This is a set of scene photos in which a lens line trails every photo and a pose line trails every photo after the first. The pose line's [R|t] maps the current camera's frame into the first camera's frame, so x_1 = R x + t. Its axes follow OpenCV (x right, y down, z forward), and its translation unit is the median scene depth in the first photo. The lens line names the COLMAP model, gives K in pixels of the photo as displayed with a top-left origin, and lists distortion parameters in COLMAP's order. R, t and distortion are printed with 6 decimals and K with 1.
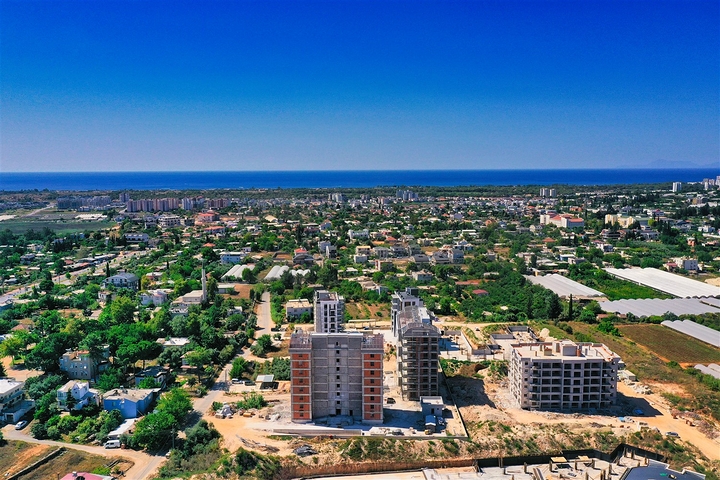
lens RADIAL K [[573.5, 0, 359.6], [0, 573.5, 238.8], [0, 0, 1]] dist [0.003466, -0.000845]
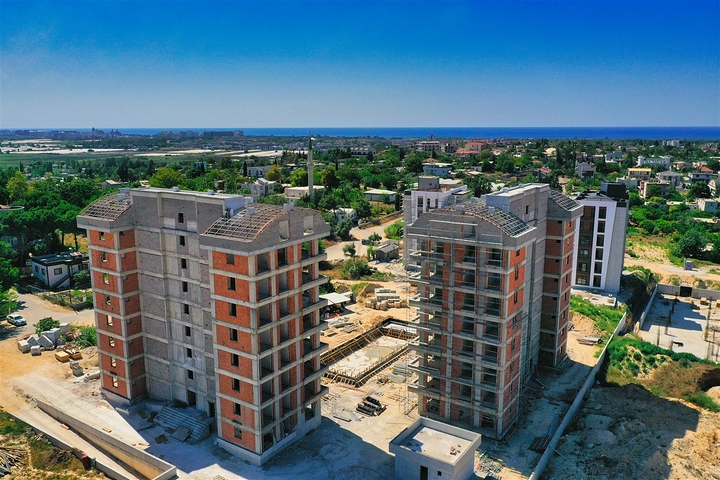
lens RADIAL K [[573.5, 0, 356.6], [0, 573.5, 238.3], [0, 0, 1]] dist [0.003466, -0.000845]
pose [[0.843636, 0.105293, -0.526490, 0.150024], [-0.067238, 0.993581, 0.090967, 0.092997], [0.532689, -0.041343, 0.845301, 0.449953]]
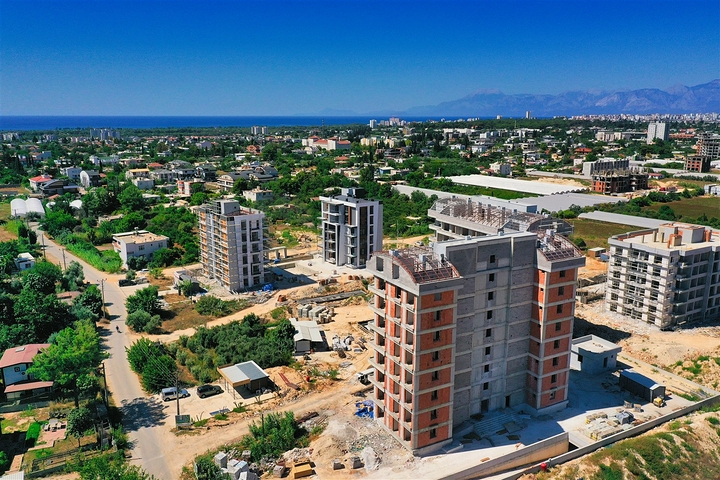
lens RADIAL K [[573.5, 0, 357.0], [0, 573.5, 241.0], [0, 0, 1]] dist [0.003466, -0.000845]
pose [[0.863732, -0.104102, 0.493081, -0.207690], [0.058081, 0.992475, 0.107795, 0.069055], [-0.500592, -0.064468, 0.863279, 0.401845]]
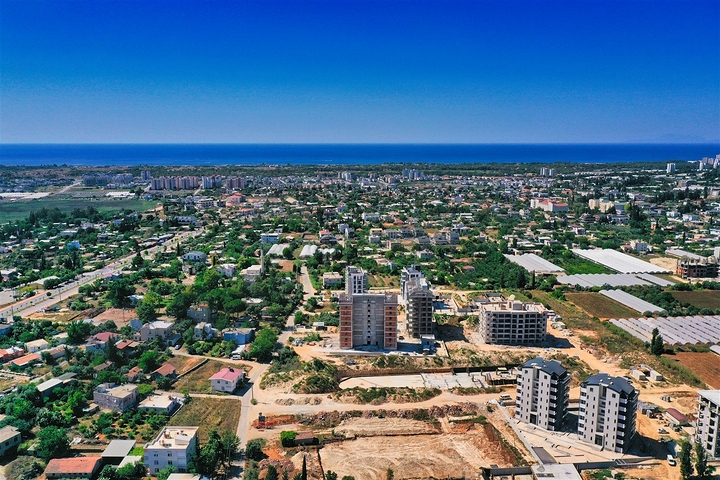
lens RADIAL K [[573.5, 0, 360.9], [0, 573.5, 240.8], [0, 0, 1]] dist [0.003466, -0.000845]
pose [[0.999955, 0.006968, -0.006474, -0.030993], [-0.006635, 0.998721, 0.050131, -0.037645], [0.006815, -0.050086, 0.998722, -0.353631]]
